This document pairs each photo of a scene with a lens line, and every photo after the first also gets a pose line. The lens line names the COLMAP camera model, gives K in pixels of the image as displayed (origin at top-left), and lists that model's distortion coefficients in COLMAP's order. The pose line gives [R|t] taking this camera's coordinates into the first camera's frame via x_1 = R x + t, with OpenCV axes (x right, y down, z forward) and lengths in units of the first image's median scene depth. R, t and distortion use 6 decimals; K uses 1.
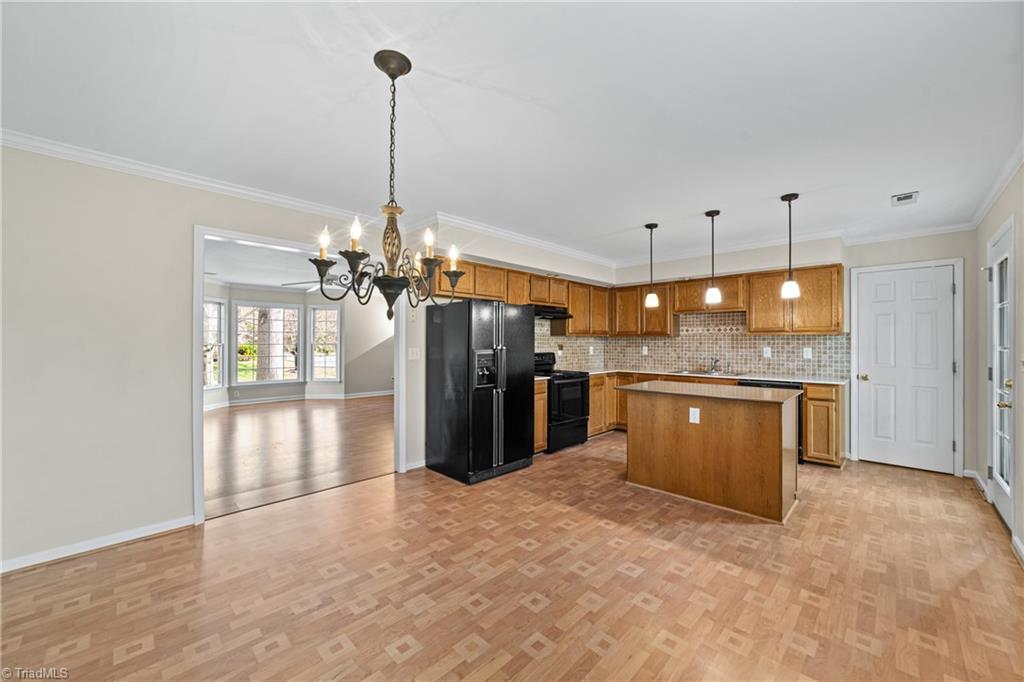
lens RADIAL K [[394.6, 0, 523.5], [0, 394.6, 338.9], [0, 0, 1]] dist [-0.019628, 0.005474]
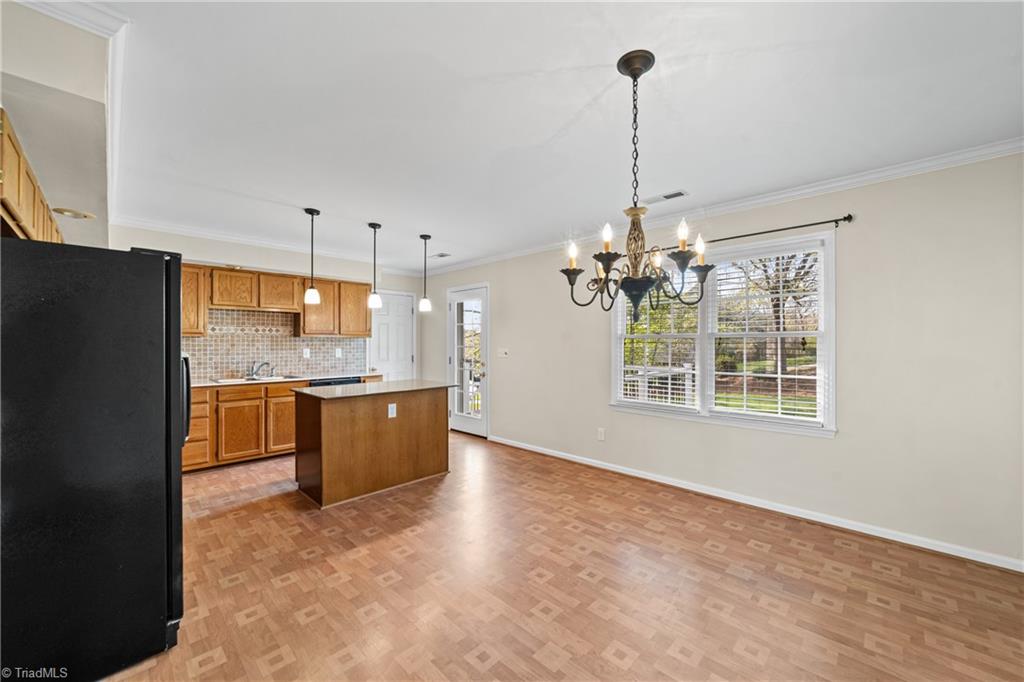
lens RADIAL K [[394.6, 0, 518.0], [0, 394.6, 342.0], [0, 0, 1]] dist [-0.019628, 0.005474]
pose [[0.001566, 0.001591, 0.999998, -0.581810], [-0.007055, 0.999974, -0.001580, 0.002001], [-0.999974, -0.007053, 0.001577, 0.566738]]
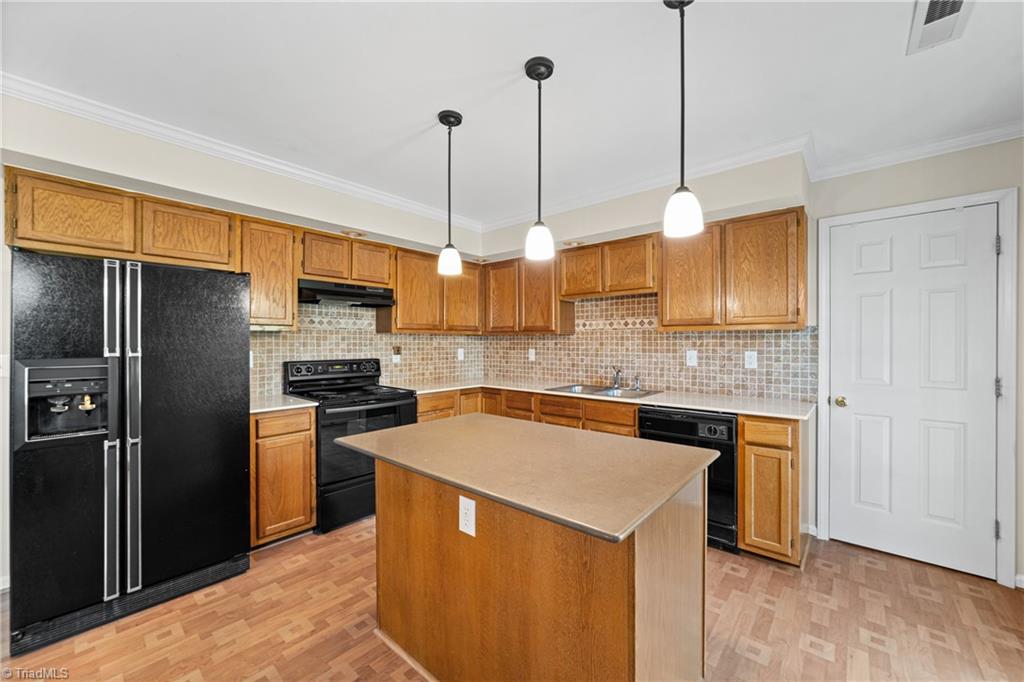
lens RADIAL K [[394.6, 0, 521.2], [0, 394.6, 342.0], [0, 0, 1]] dist [-0.019628, 0.005474]
pose [[0.998351, -0.000892, 0.057405, 0.409055], [0.000378, 0.999960, 0.008973, 0.002236], [-0.057411, -0.008936, 0.998311, 0.501166]]
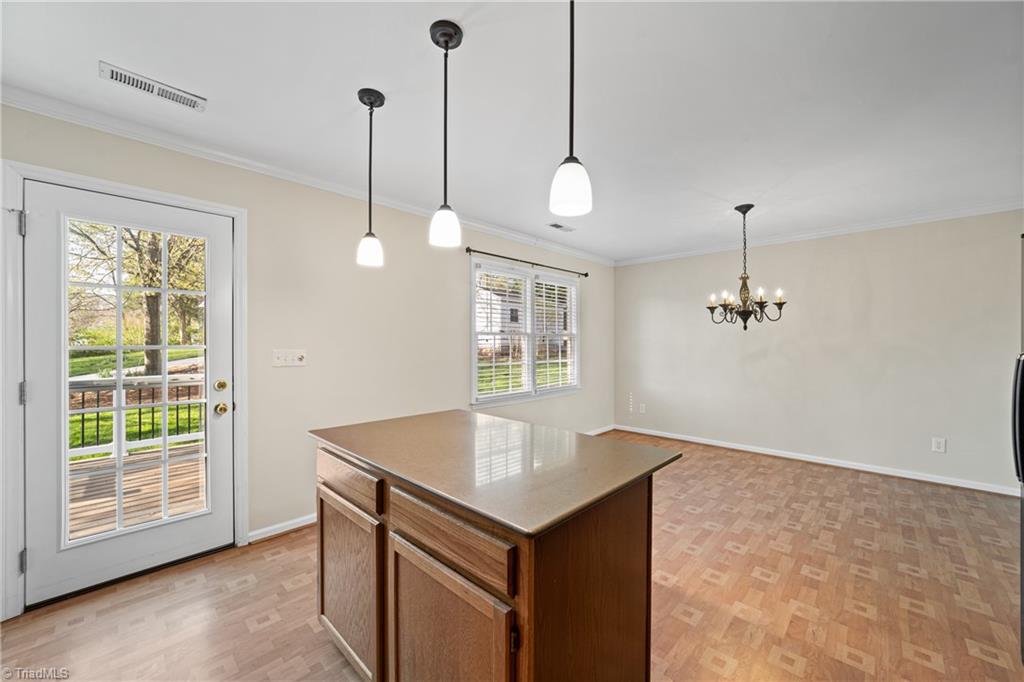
lens RADIAL K [[394.6, 0, 519.9], [0, 394.6, 342.0], [0, 0, 1]] dist [-0.019628, 0.005474]
pose [[-0.999979, -0.001851, -0.006148, 0.383635], [-0.001823, 0.999988, -0.004527, 0.011114], [0.006156, -0.004516, -0.999971, 1.348542]]
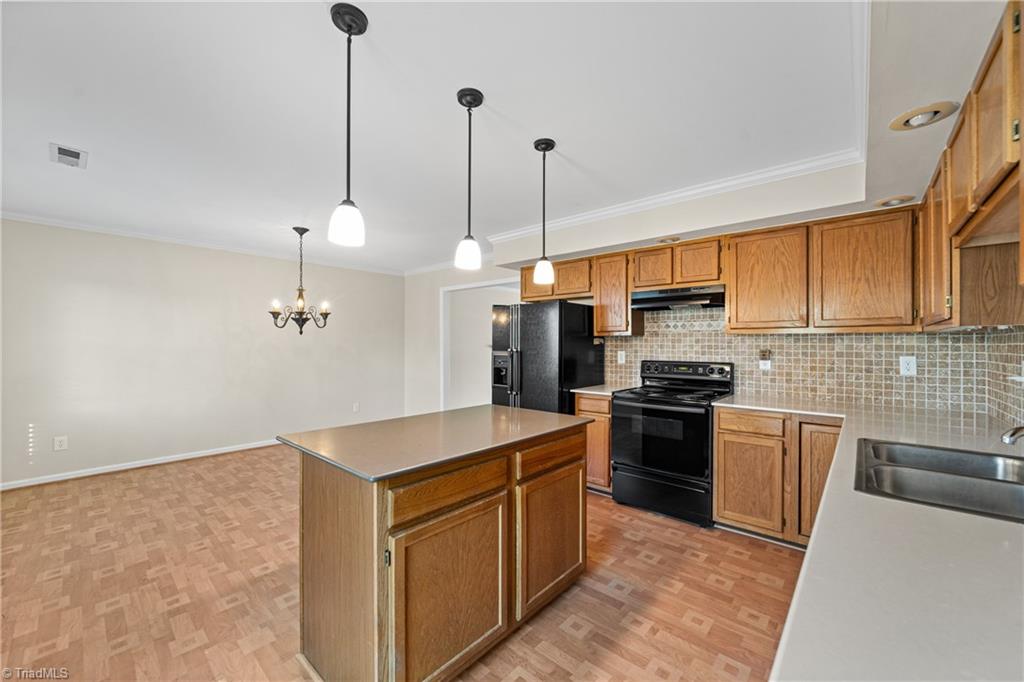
lens RADIAL K [[394.6, 0, 520.7], [0, 394.6, 343.0], [0, 0, 1]] dist [-0.019628, 0.005474]
pose [[0.047409, -0.003408, -0.998870, 0.953686], [0.004931, 0.999983, -0.003178, 0.007991], [0.998863, -0.004775, 0.047425, 0.986683]]
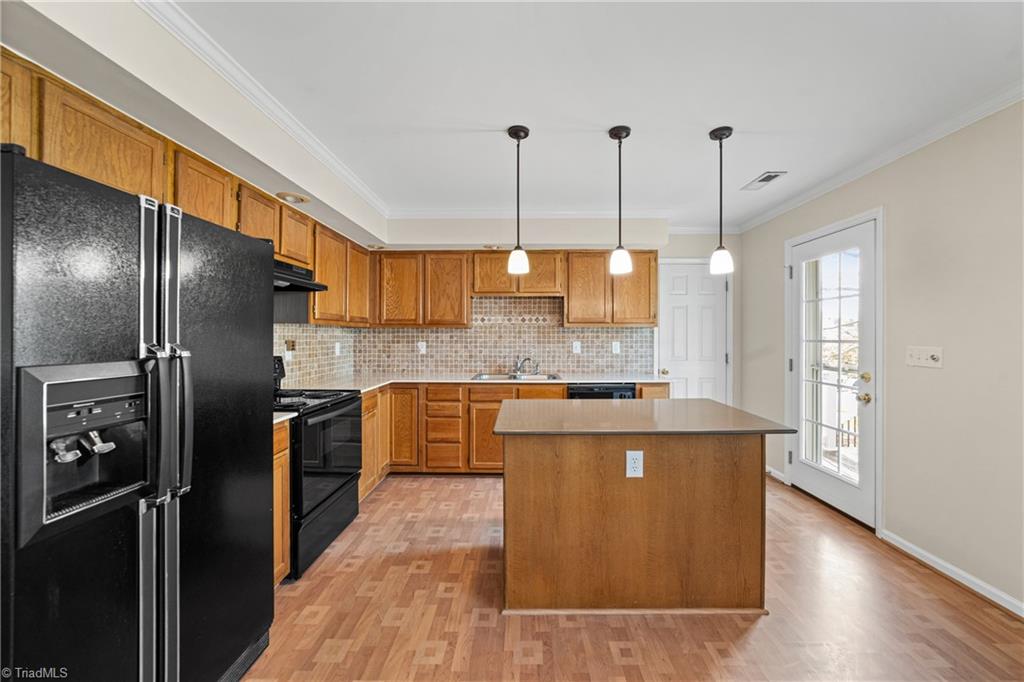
lens RADIAL K [[394.6, 0, 521.7], [0, 394.6, 334.7], [0, 0, 1]] dist [-0.019628, 0.005474]
pose [[0.728017, 0.000890, 0.685559, -0.067167], [-0.005601, 0.999974, 0.004649, 0.004284], [-0.685537, -0.007224, 0.728002, 0.610140]]
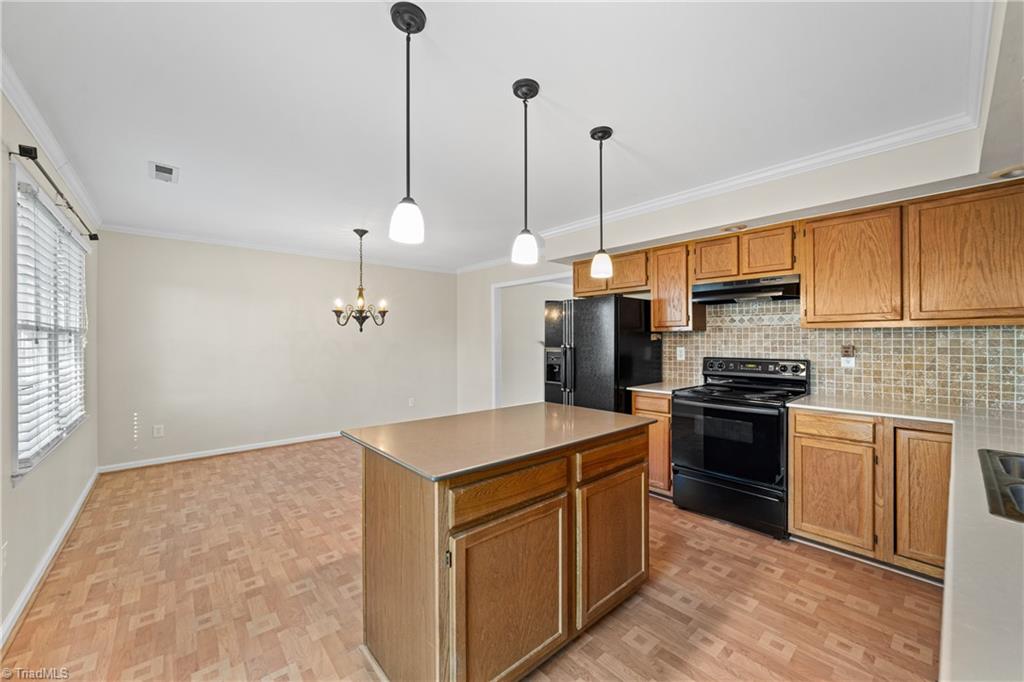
lens RADIAL K [[394.6, 0, 520.8], [0, 394.6, 337.9], [0, 0, 1]] dist [-0.019628, 0.005474]
pose [[-0.074705, -0.006397, -0.997185, 0.939018], [0.009165, 0.999933, -0.007101, 0.007192], [0.997164, -0.009670, -0.074641, 0.975239]]
